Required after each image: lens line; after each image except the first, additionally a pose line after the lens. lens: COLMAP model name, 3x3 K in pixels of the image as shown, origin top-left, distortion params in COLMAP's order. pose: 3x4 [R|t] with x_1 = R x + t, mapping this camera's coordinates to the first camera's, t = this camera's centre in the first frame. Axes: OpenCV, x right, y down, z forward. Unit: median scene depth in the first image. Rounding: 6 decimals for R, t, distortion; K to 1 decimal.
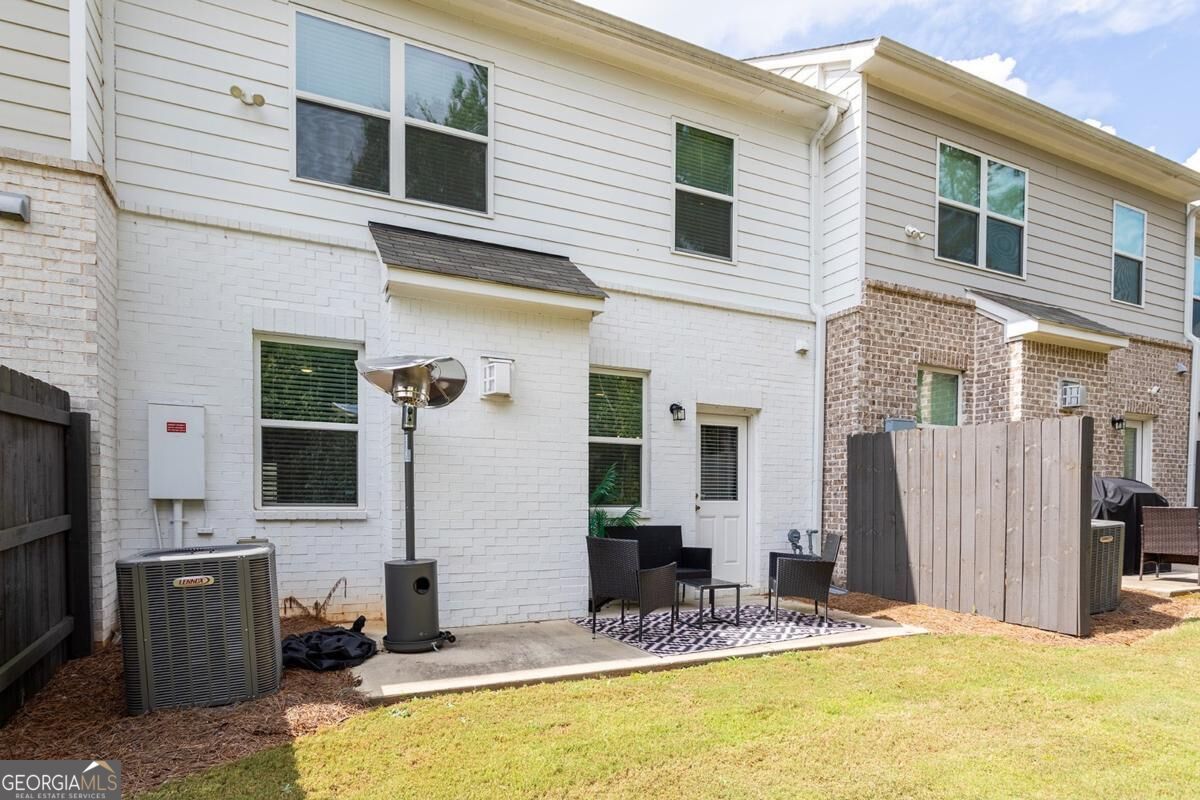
lens RADIAL K [[662.0, 0, 600.0], [0, 662.0, 400.0], [0, 0, 1]] dist [-0.001344, -0.001088]
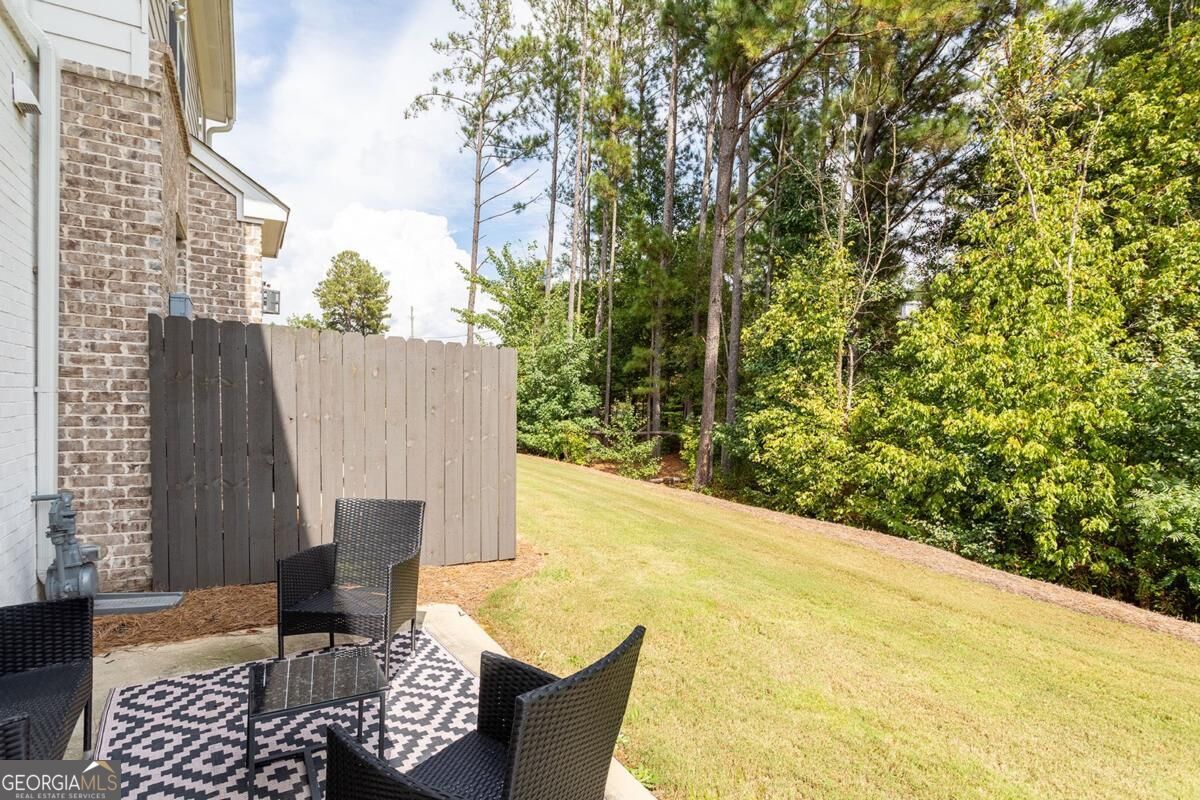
lens RADIAL K [[595.4, 0, 600.0], [0, 595.4, 400.0], [0, 0, 1]] dist [-0.000441, -0.000223]
pose [[-0.088501, -0.002612, 0.996073, -0.142115], [-0.172013, 0.985013, -0.012700, 0.062920], [-0.981111, -0.172462, -0.087624, 0.634798]]
